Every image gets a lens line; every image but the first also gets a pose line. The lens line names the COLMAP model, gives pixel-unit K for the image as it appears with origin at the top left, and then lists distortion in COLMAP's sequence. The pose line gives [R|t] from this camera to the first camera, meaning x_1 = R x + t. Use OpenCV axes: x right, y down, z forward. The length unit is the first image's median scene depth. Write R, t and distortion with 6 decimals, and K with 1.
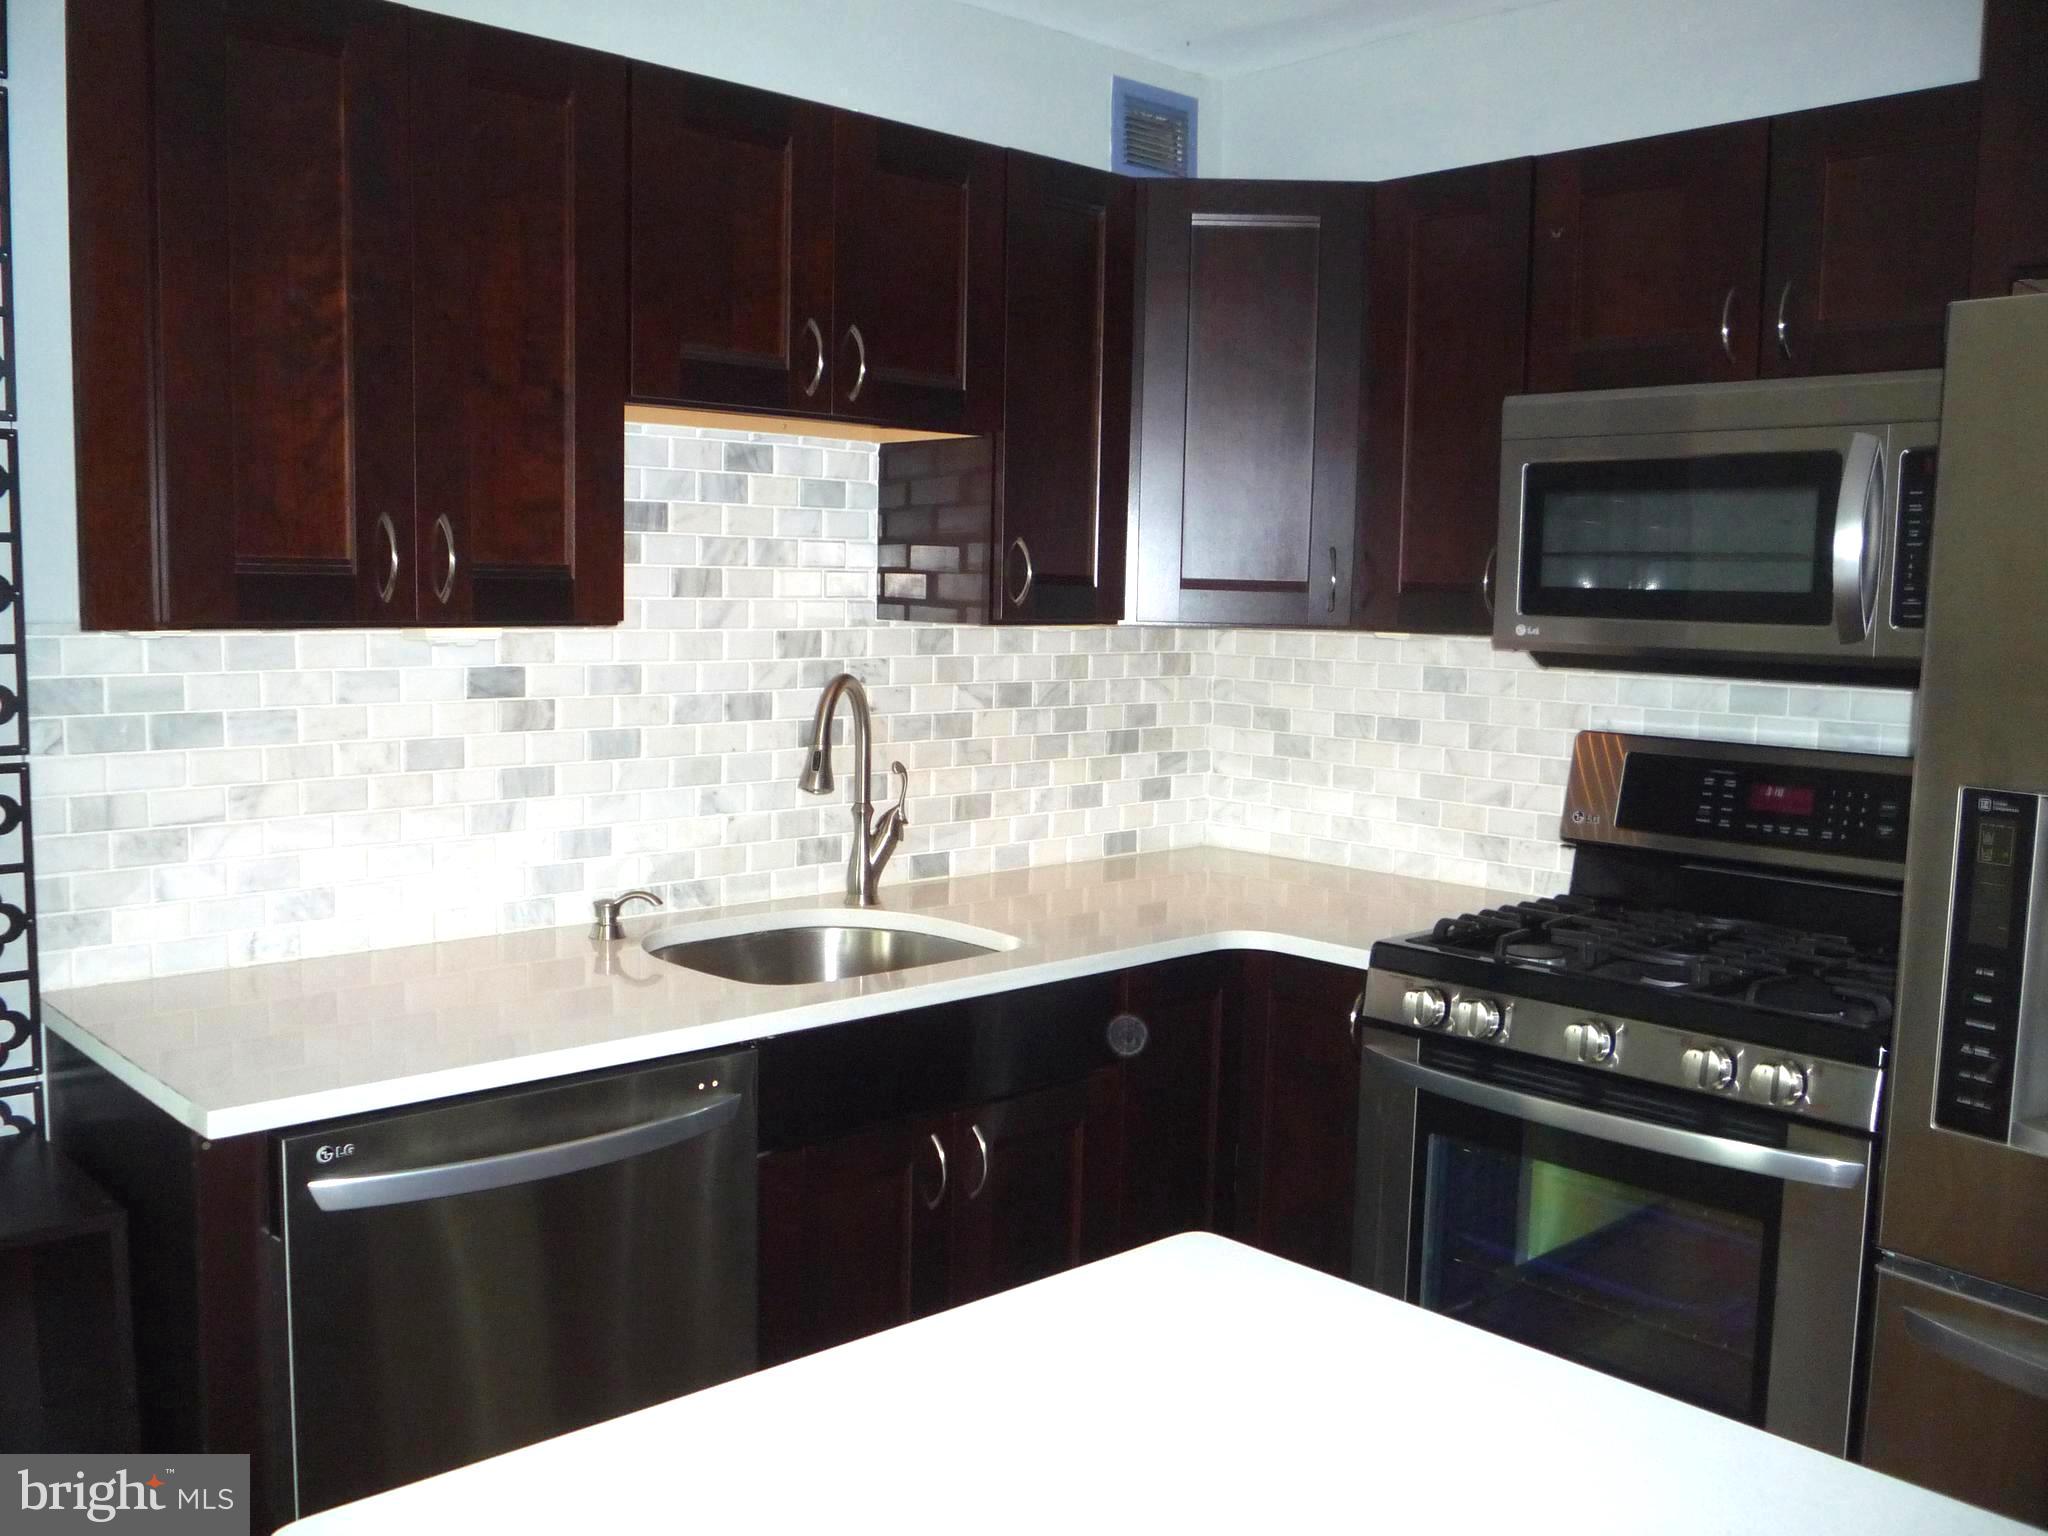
lens RADIAL K [[1786.6, 0, 1021.1], [0, 1786.6, 785.5], [0, 0, 1]] dist [-0.043688, 0.000677]
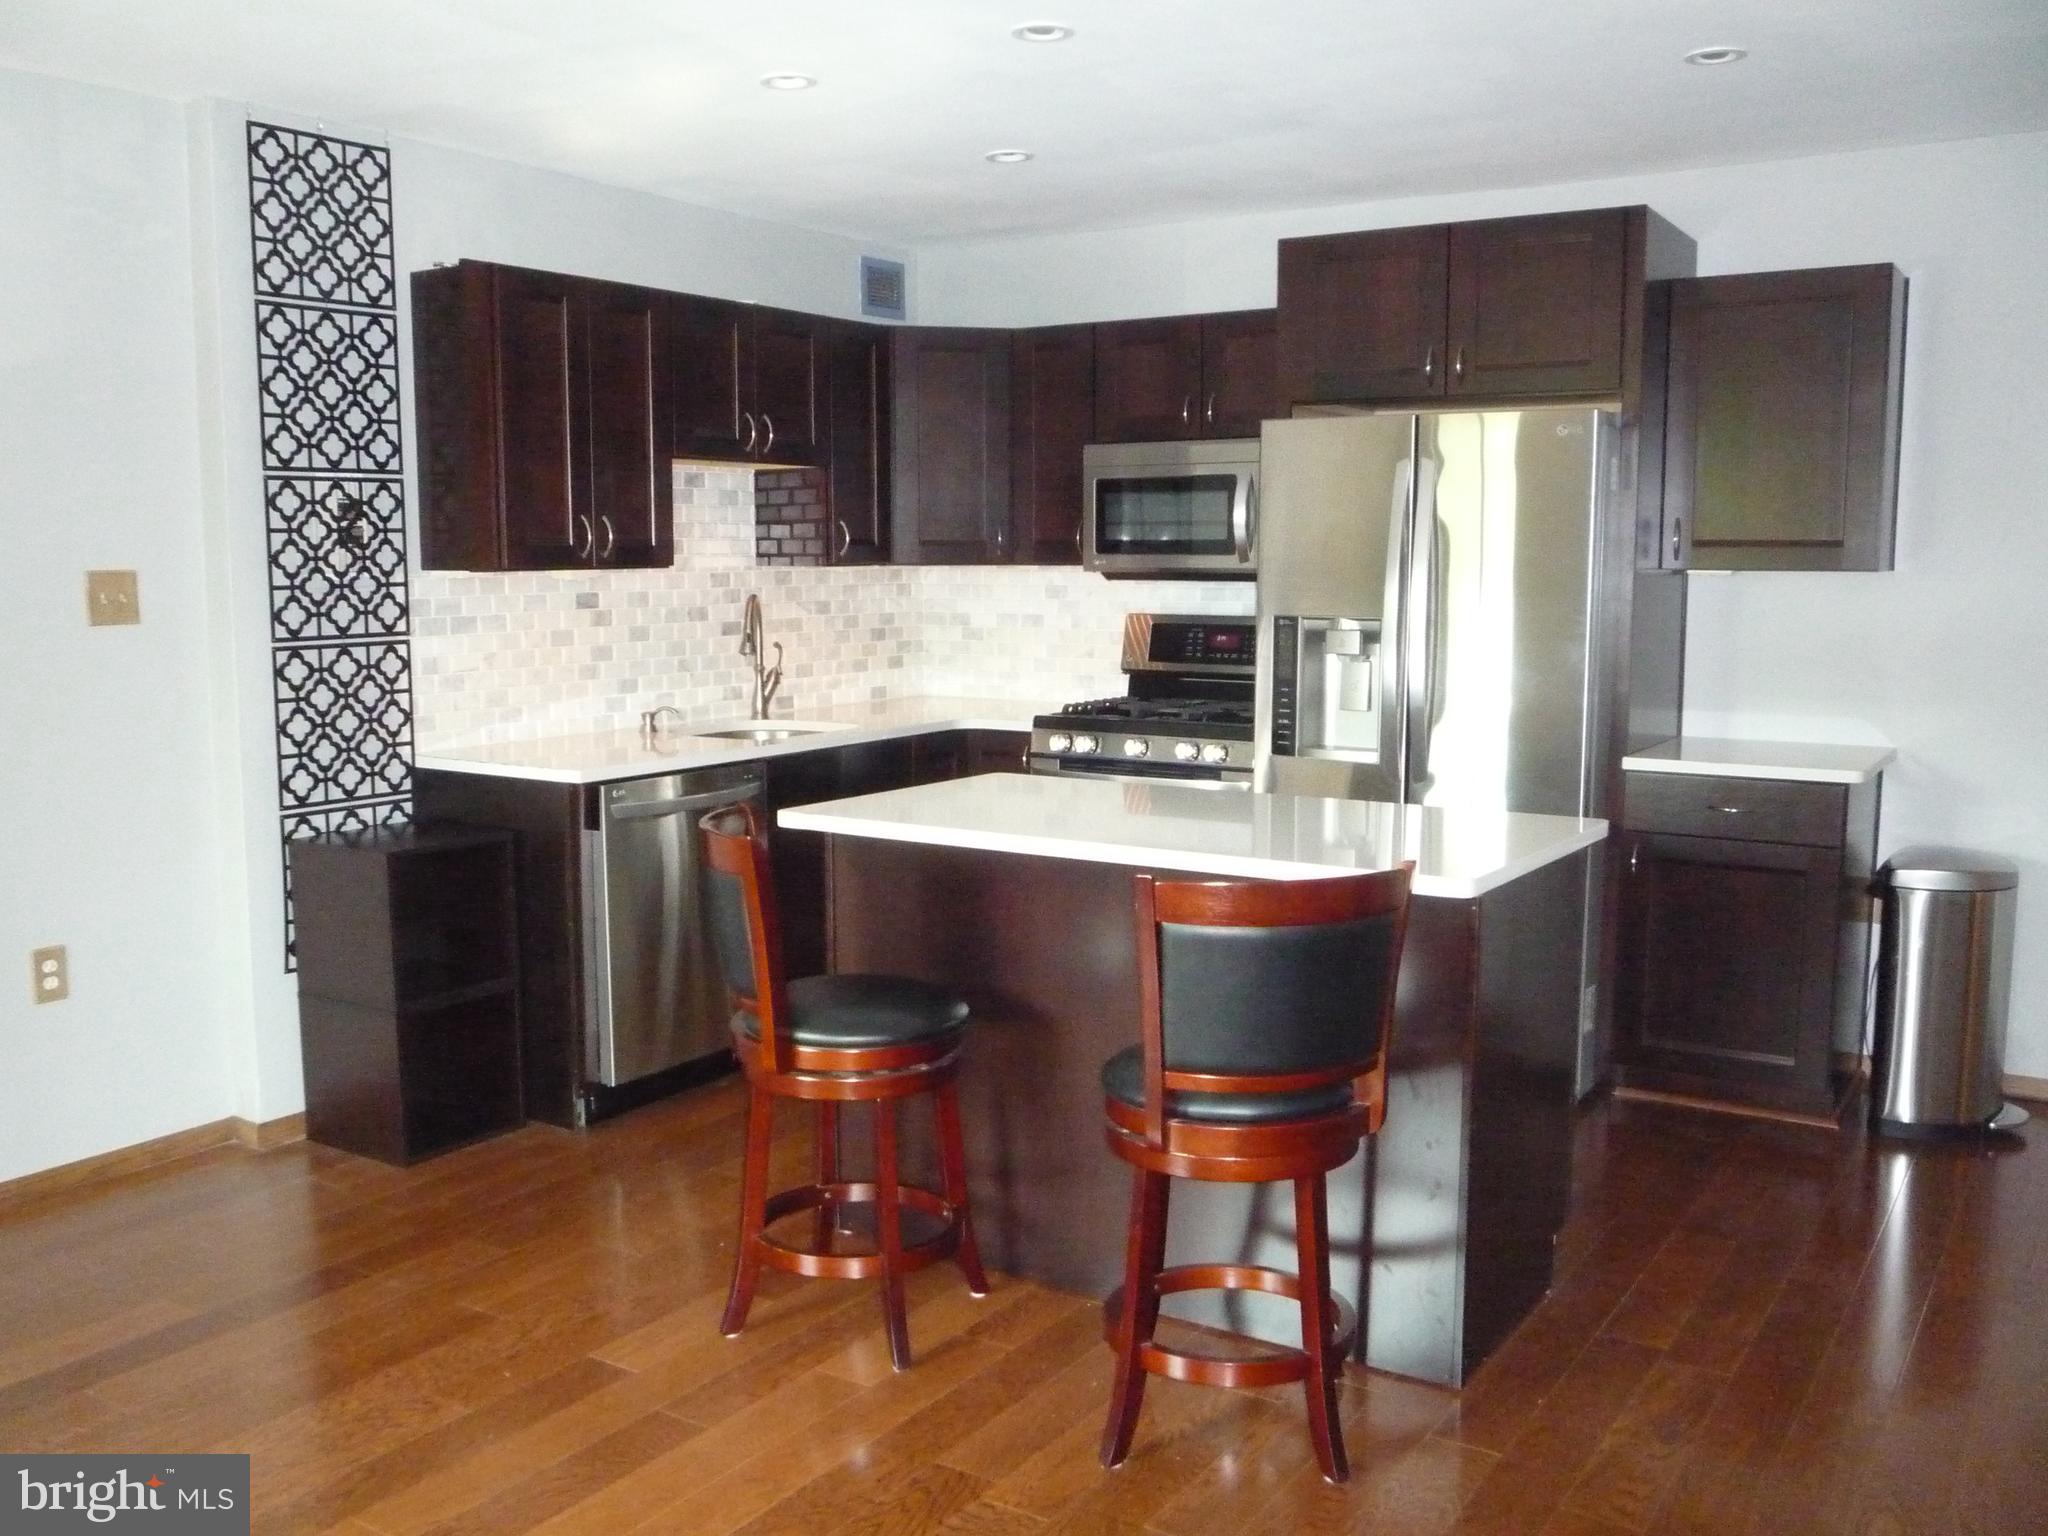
lens RADIAL K [[1786.6, 0, 1016.8], [0, 1786.6, 773.9], [0, 0, 1]] dist [-0.043688, 0.000677]
pose [[0.972821, -0.050270, 0.226035, -0.268877], [0.046912, 0.998695, 0.020209, 0.104793], [-0.226756, -0.009056, 0.973910, -0.924497]]
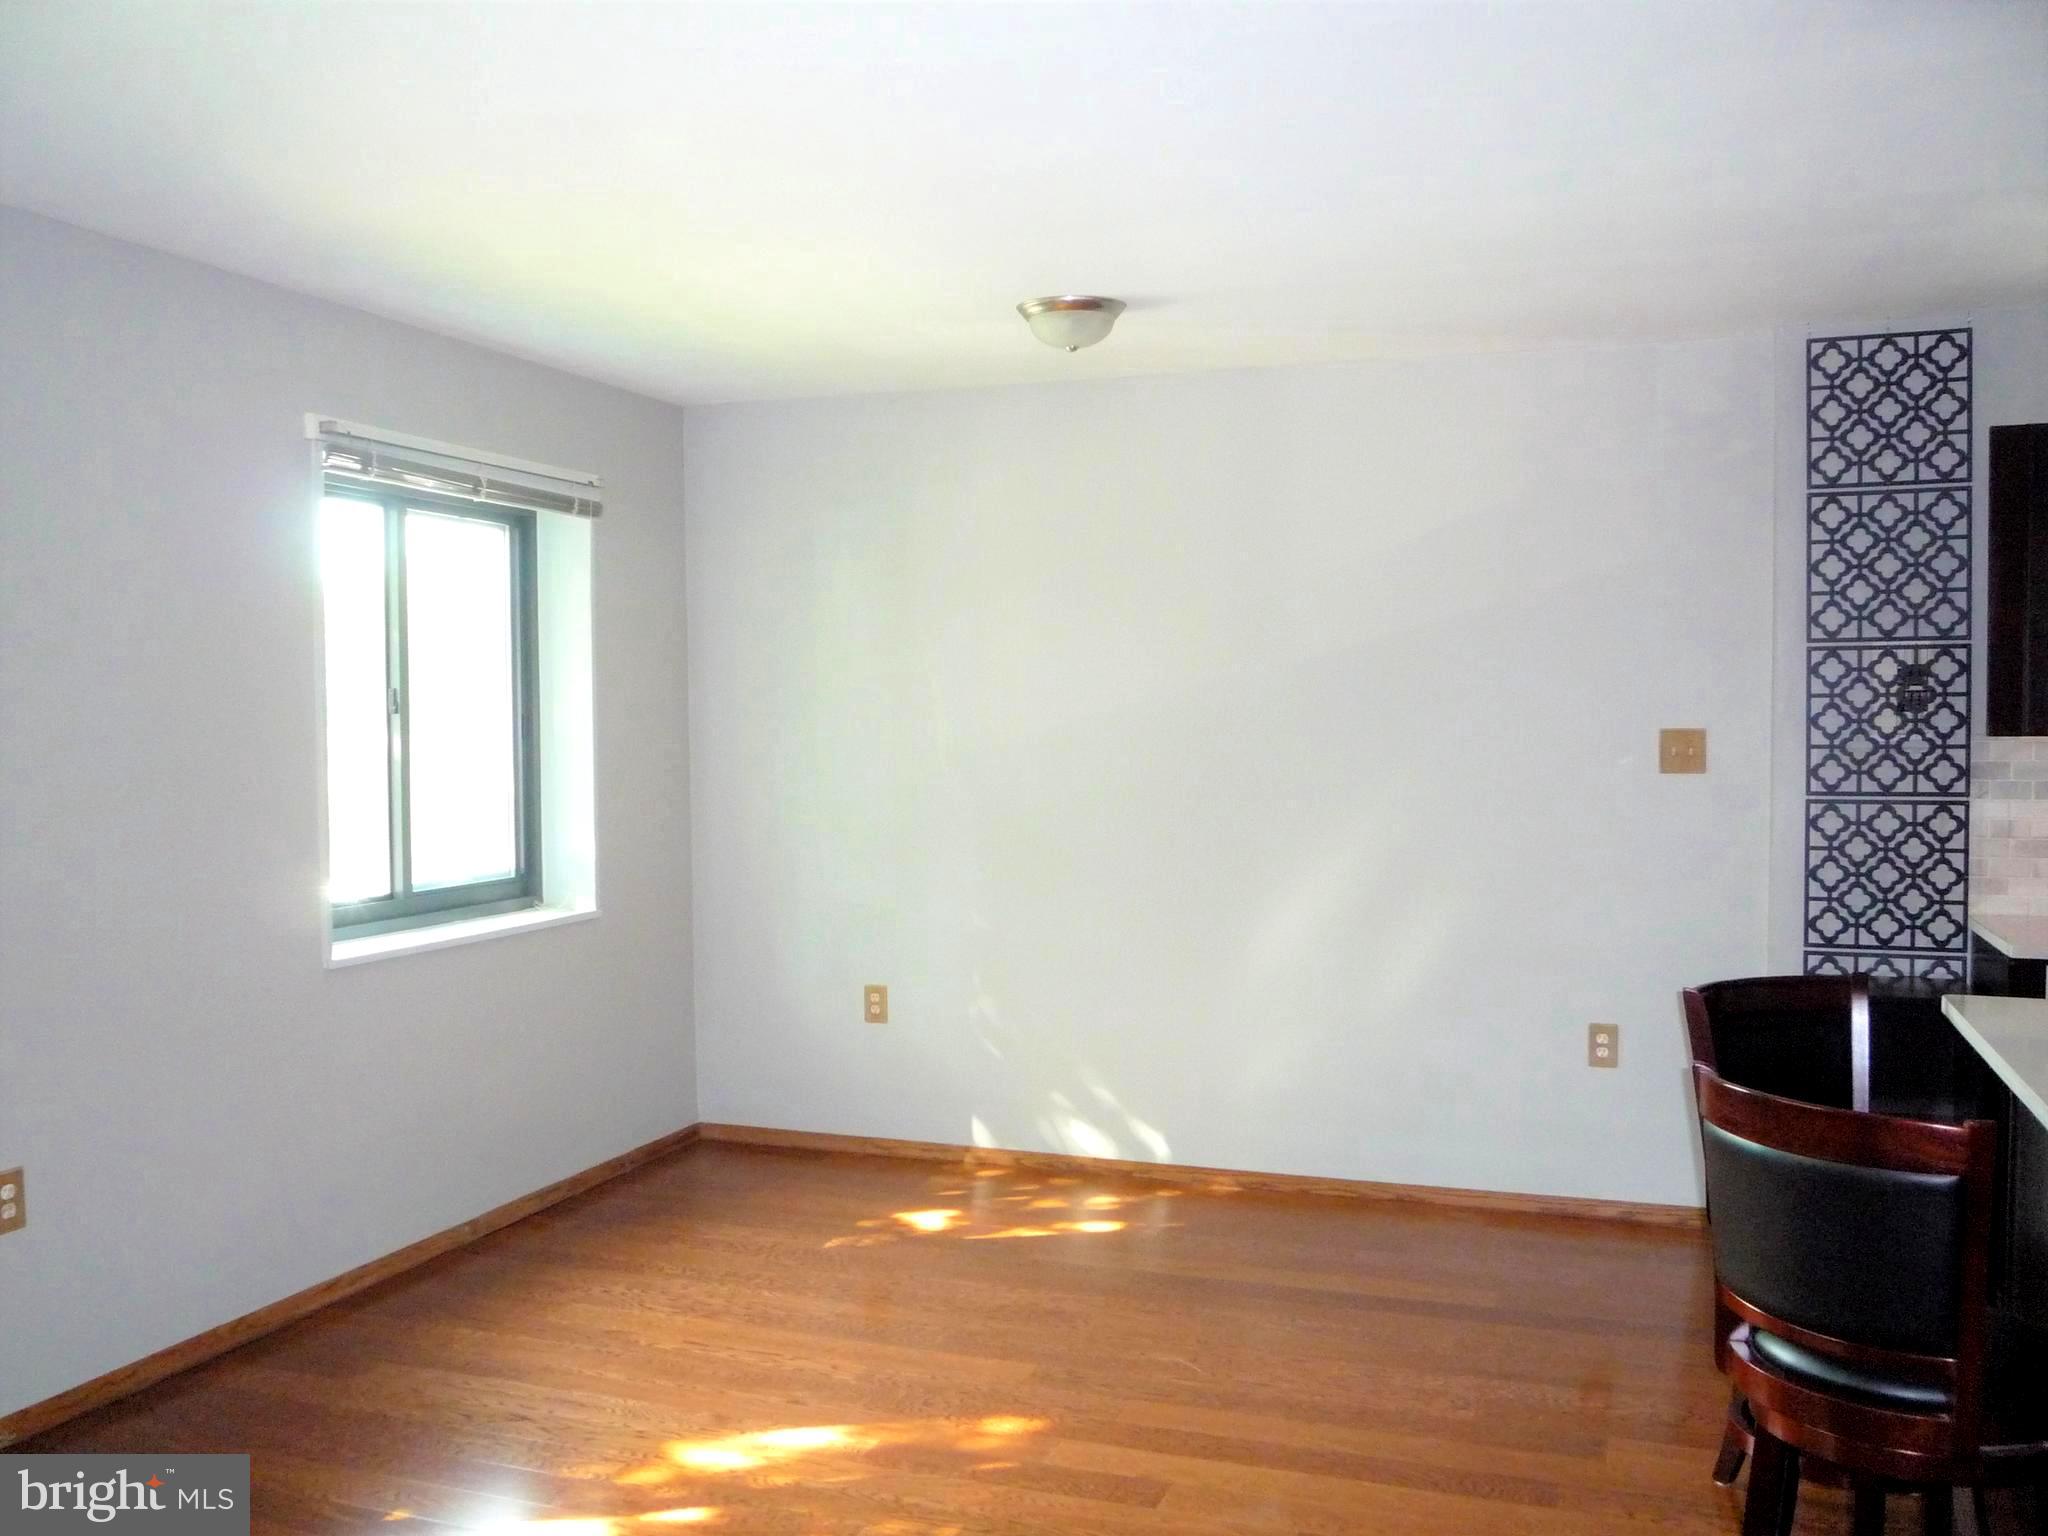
lens RADIAL K [[1786.6, 0, 1025.5], [0, 1786.6, 759.3], [0, 0, 1]] dist [-0.043688, 0.000677]
pose [[0.457007, 0.009005, -0.889417, 0.612058], [-0.081952, 0.996122, -0.032024, 0.074794], [0.885680, 0.087524, 0.455973, -0.741149]]
